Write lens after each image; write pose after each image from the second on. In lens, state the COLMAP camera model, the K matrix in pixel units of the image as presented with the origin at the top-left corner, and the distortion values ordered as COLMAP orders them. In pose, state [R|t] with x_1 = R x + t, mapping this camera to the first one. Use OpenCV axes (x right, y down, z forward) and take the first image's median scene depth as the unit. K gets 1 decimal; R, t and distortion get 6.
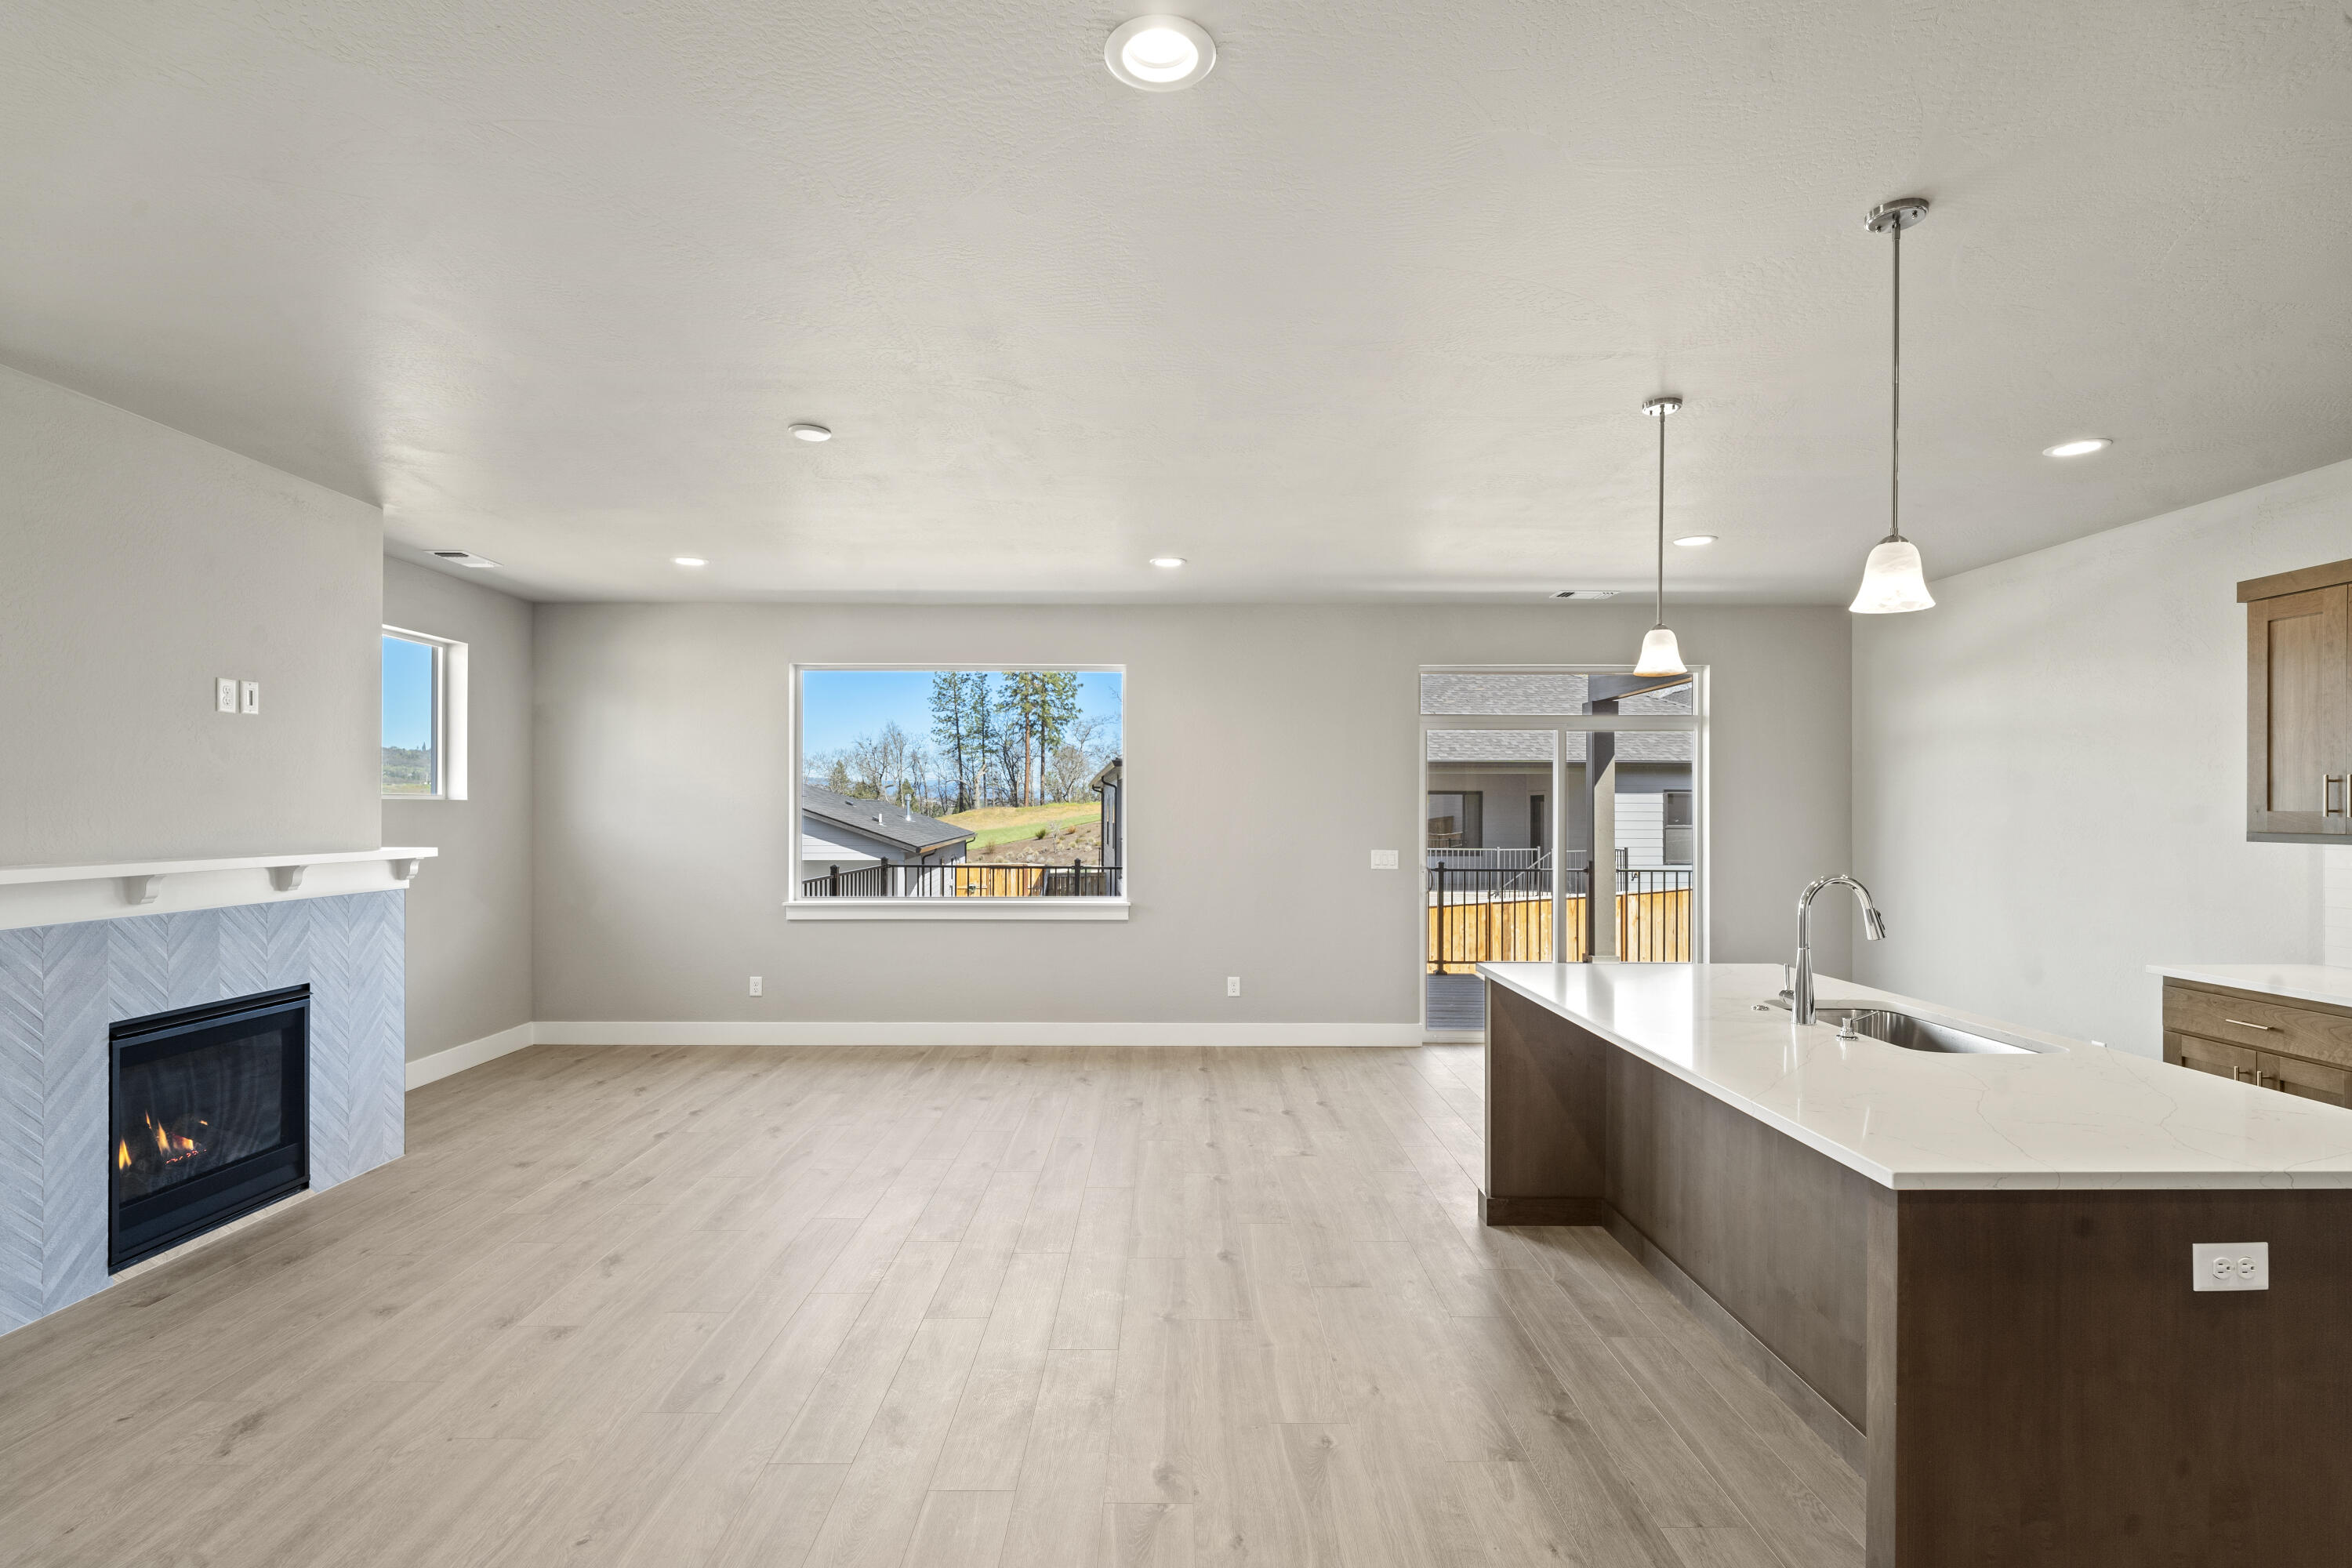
lens RADIAL K [[1101.1, 0, 1161.7], [0, 1101.1, 804.1], [0, 0, 1]] dist [-0.003719, -0.001378]
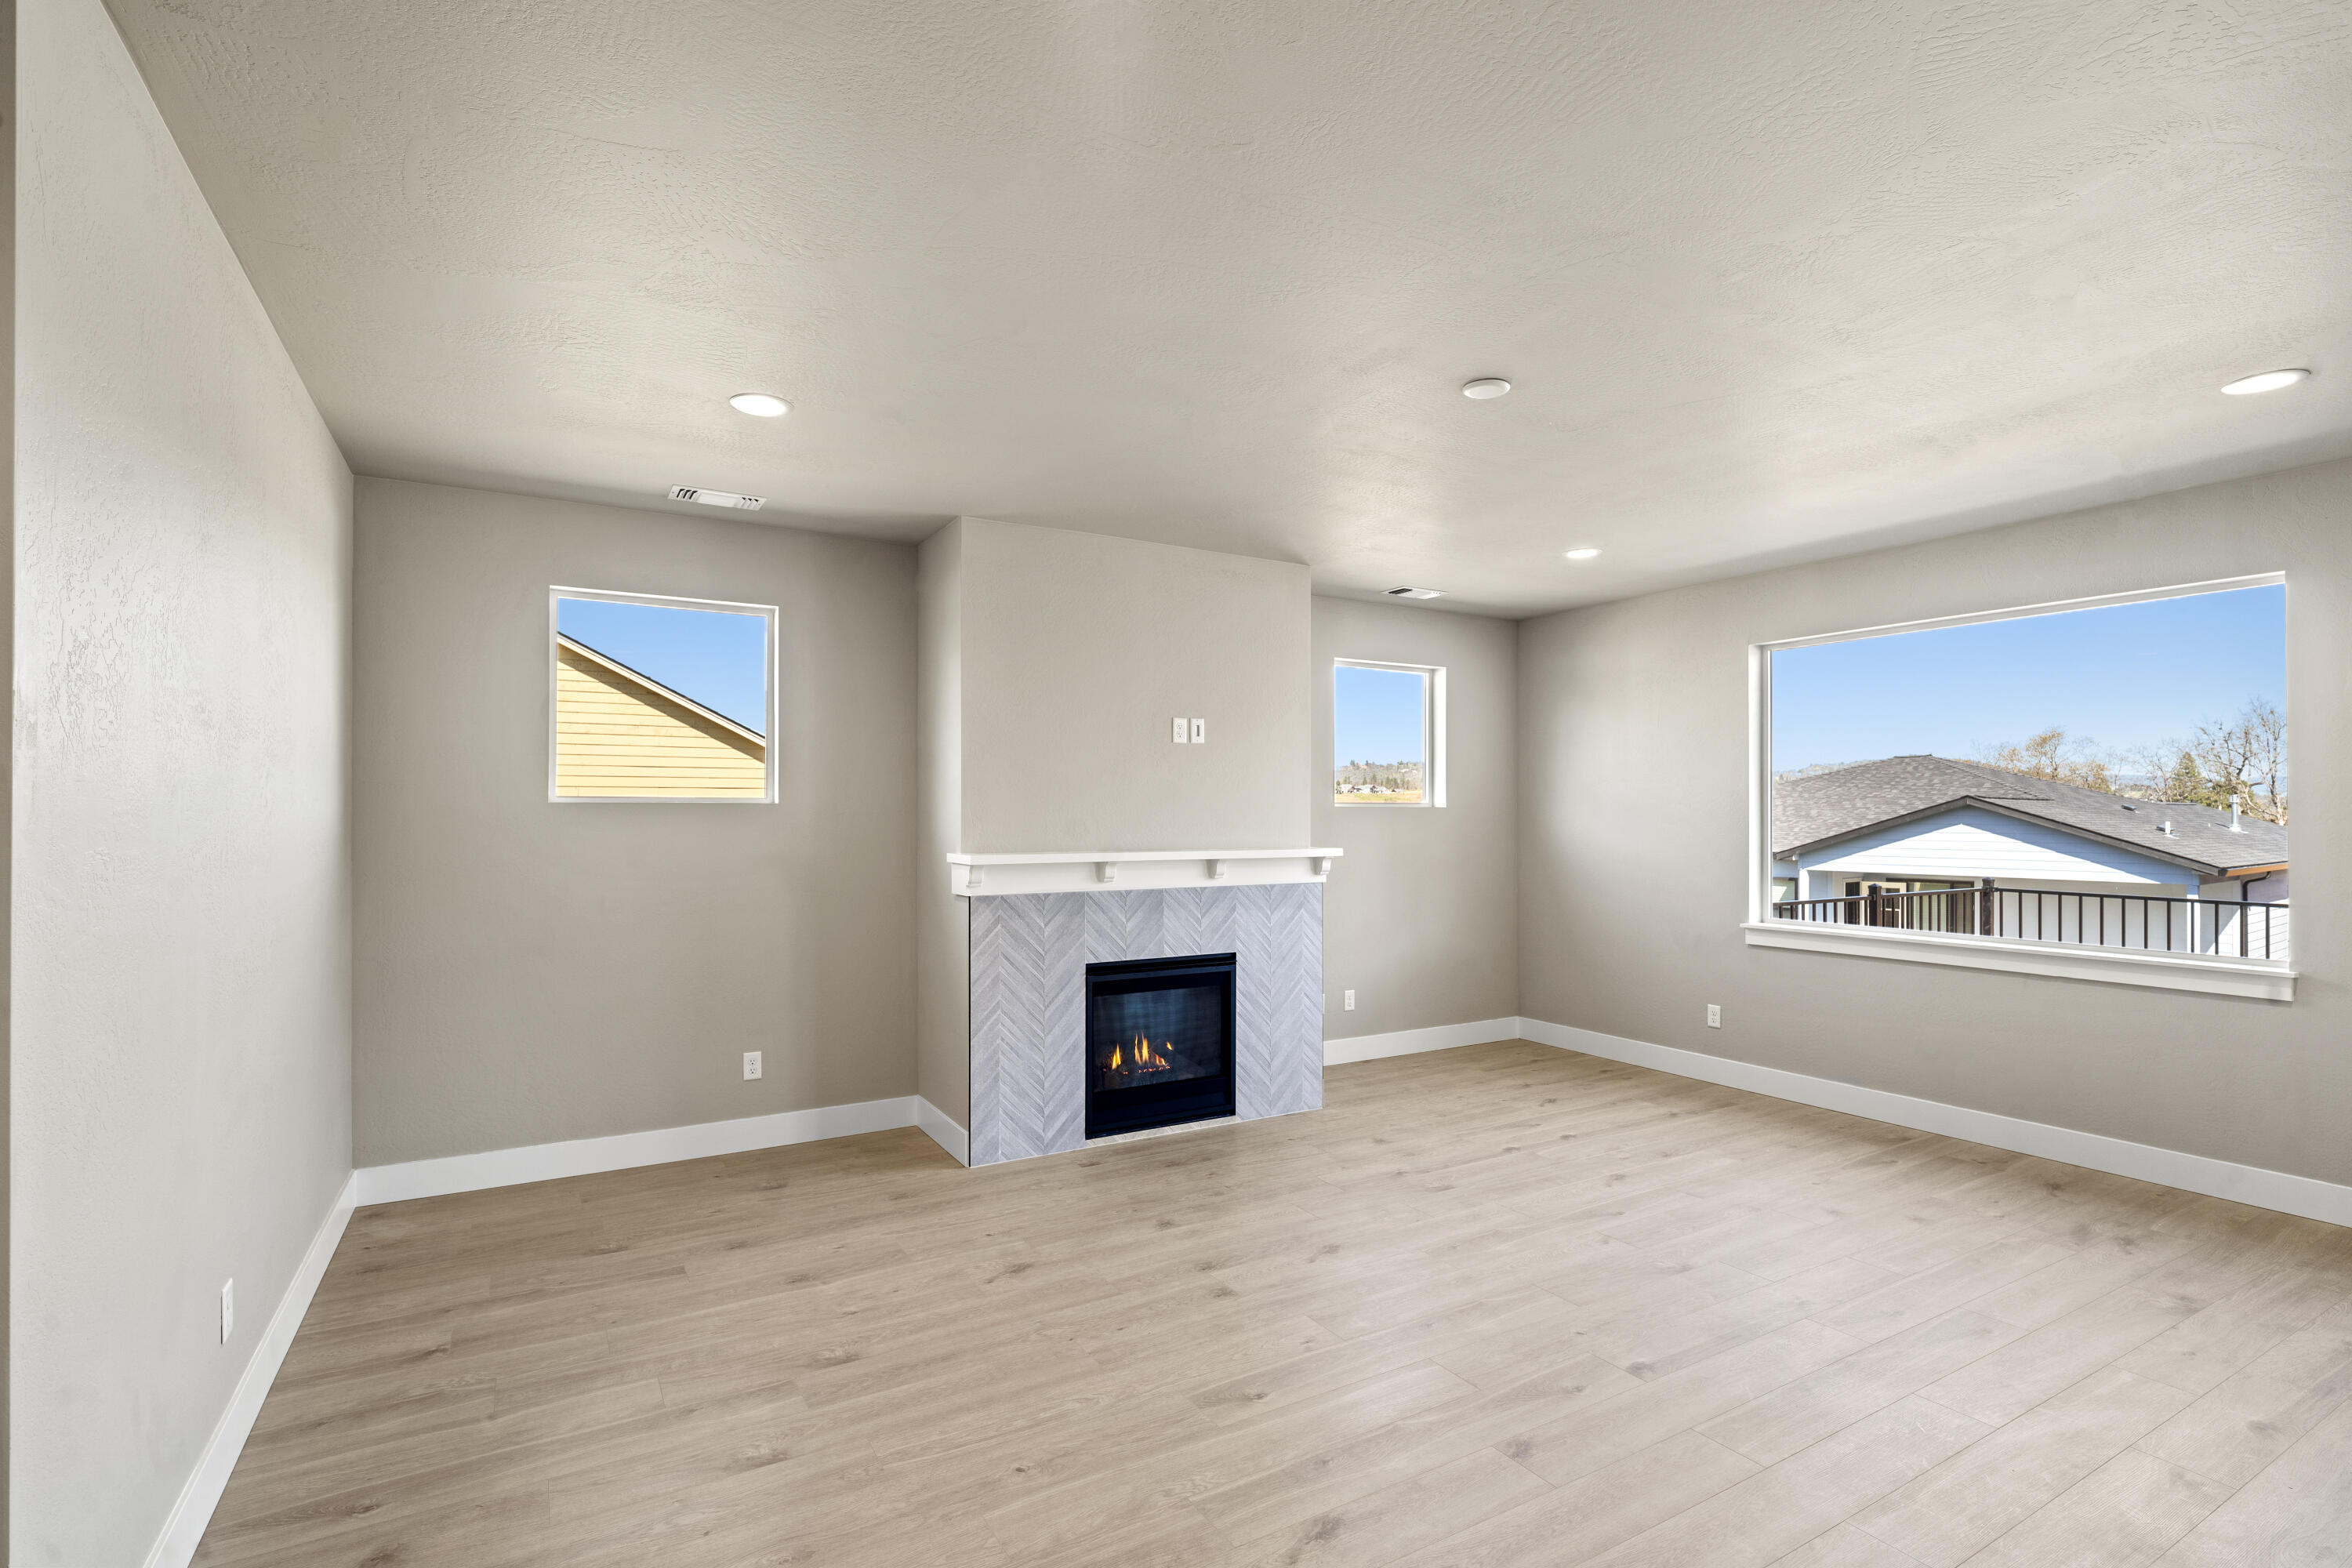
lens RADIAL K [[1093.2, 0, 1179.8], [0, 1093.2, 803.0], [0, 0, 1]] dist [0.002716, -0.004849]
pose [[0.512212, -0.009098, -0.858811, 0.281795], [0.003485, 0.999958, -0.008514, 0.001114], [0.858852, 0.001368, 0.512222, 0.306947]]
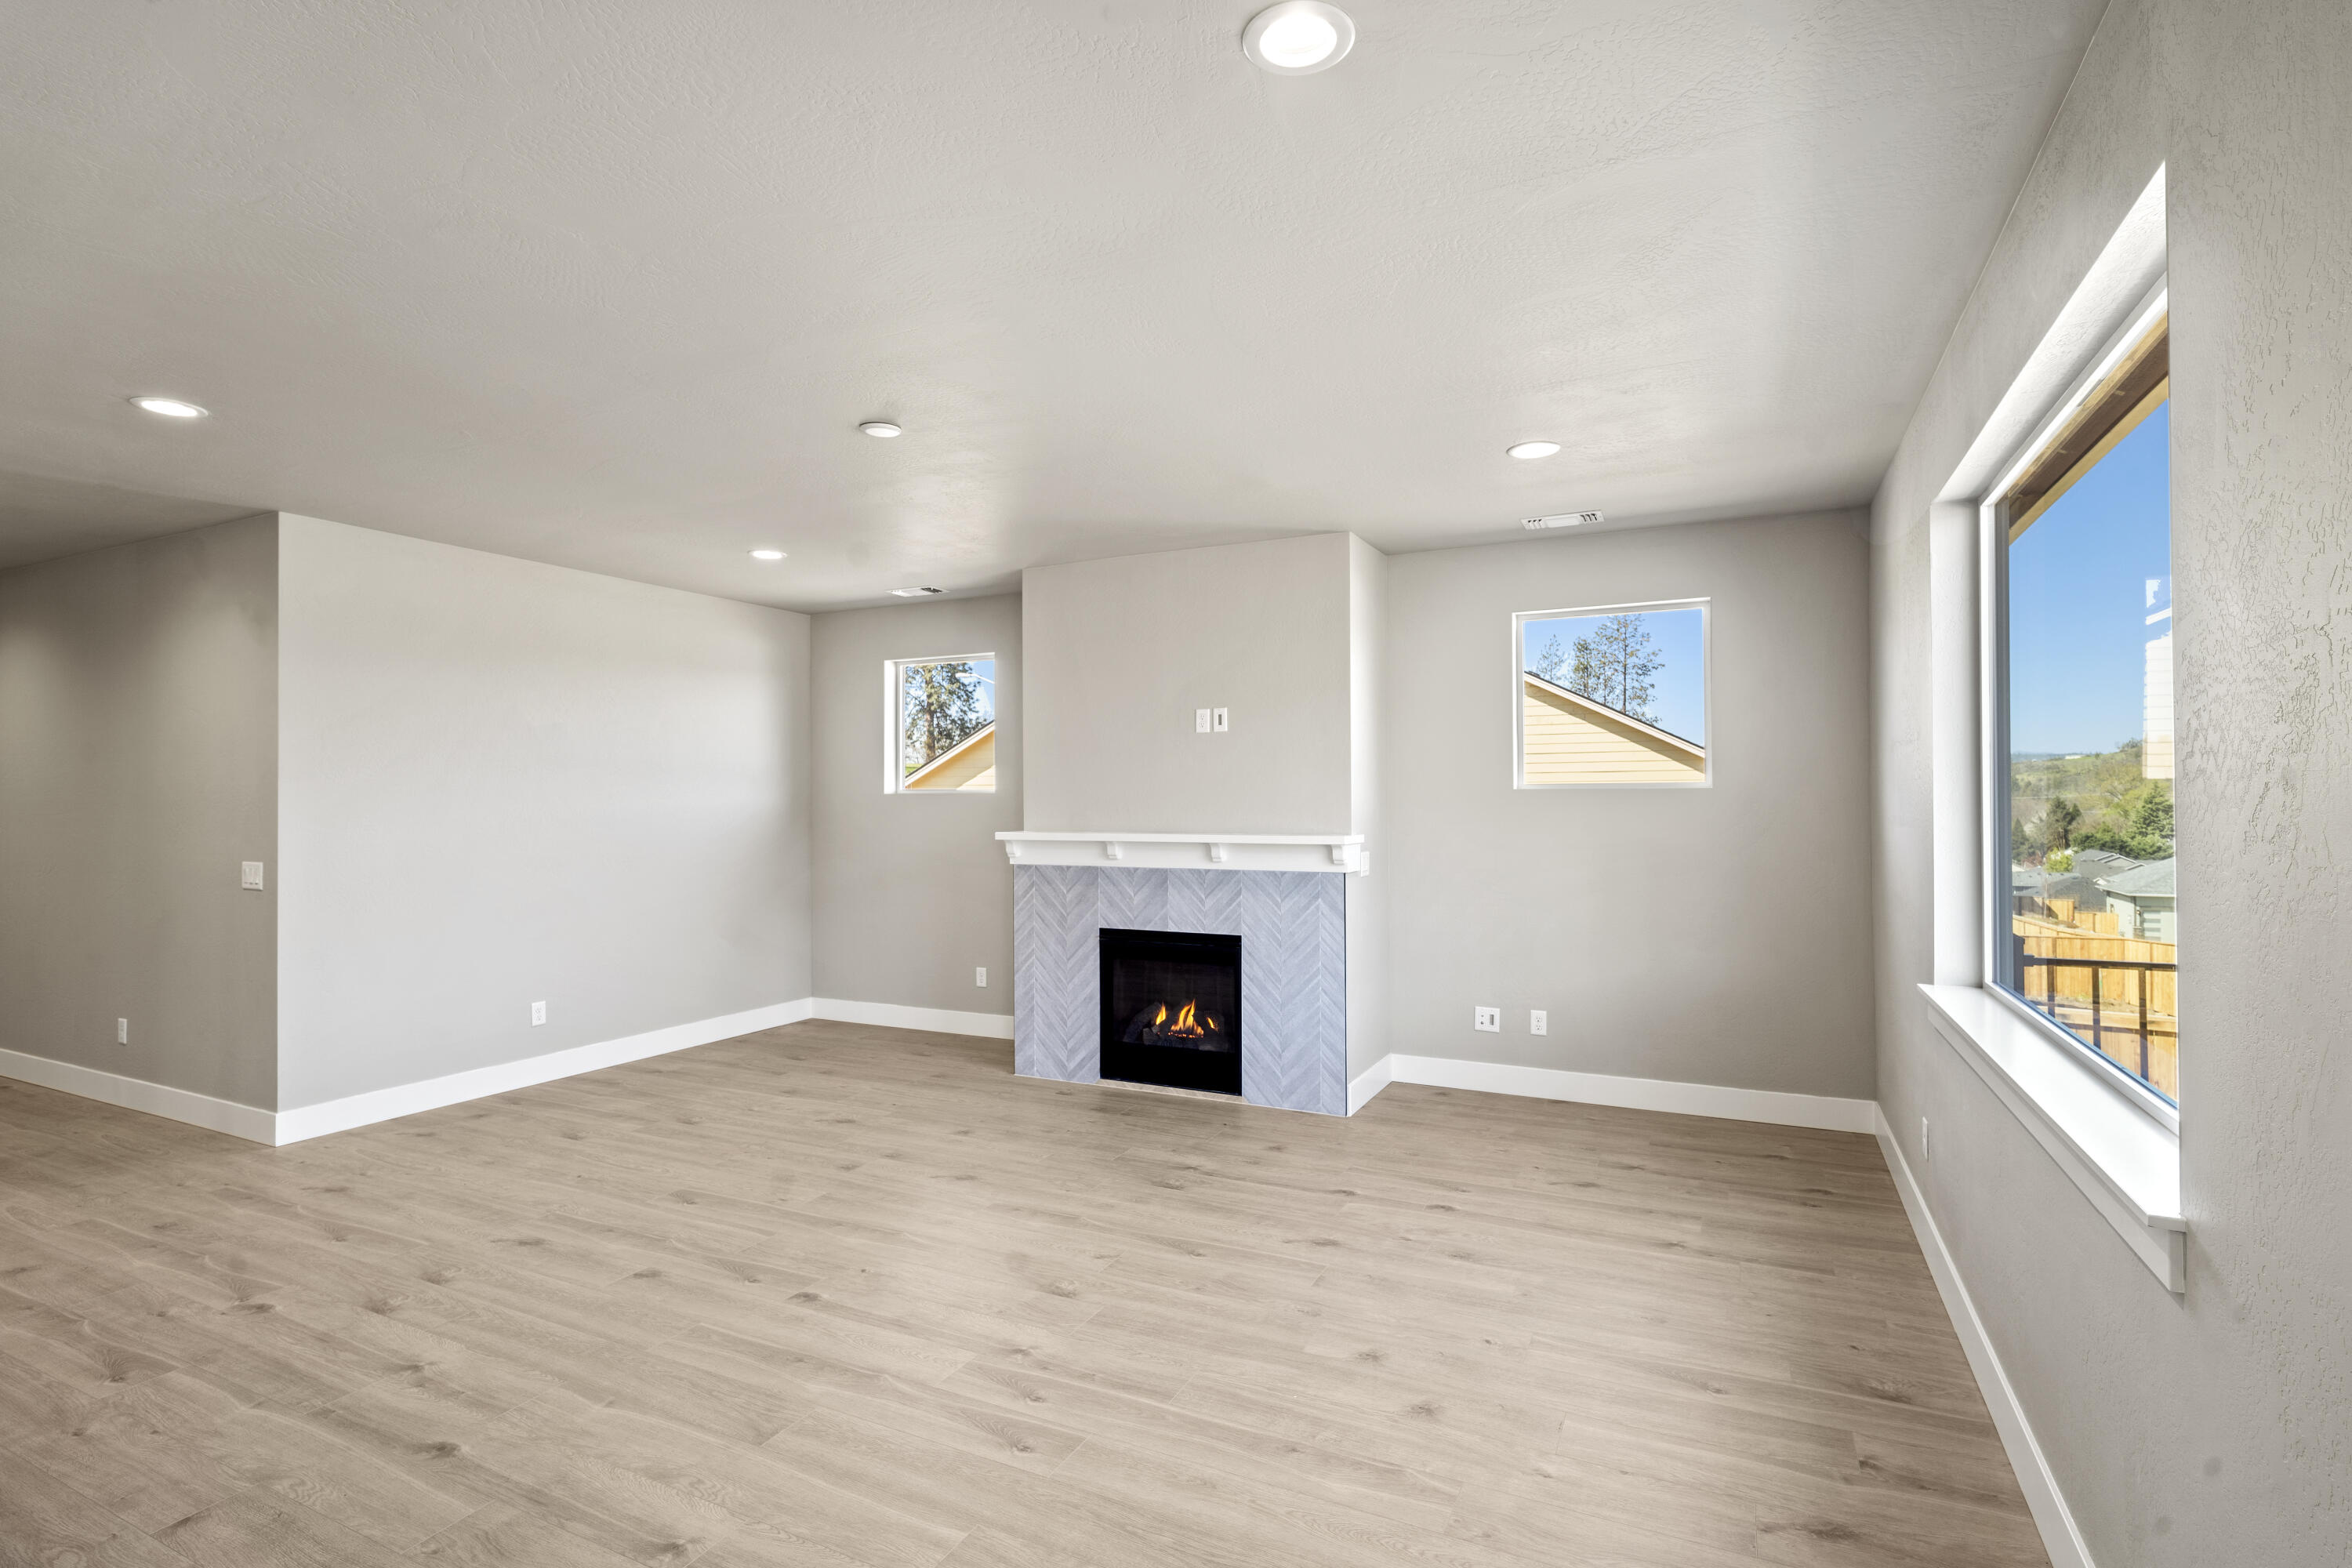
lens RADIAL K [[1106.3, 0, 1176.0], [0, 1106.3, 784.0], [0, 0, 1]] dist [0.000733, -0.001583]
pose [[-0.431884, -0.010261, -0.901871, 0.437087], [0.008802, 0.999840, -0.015591, 0.005135], [0.901886, -0.014671, -0.431725, 1.532443]]
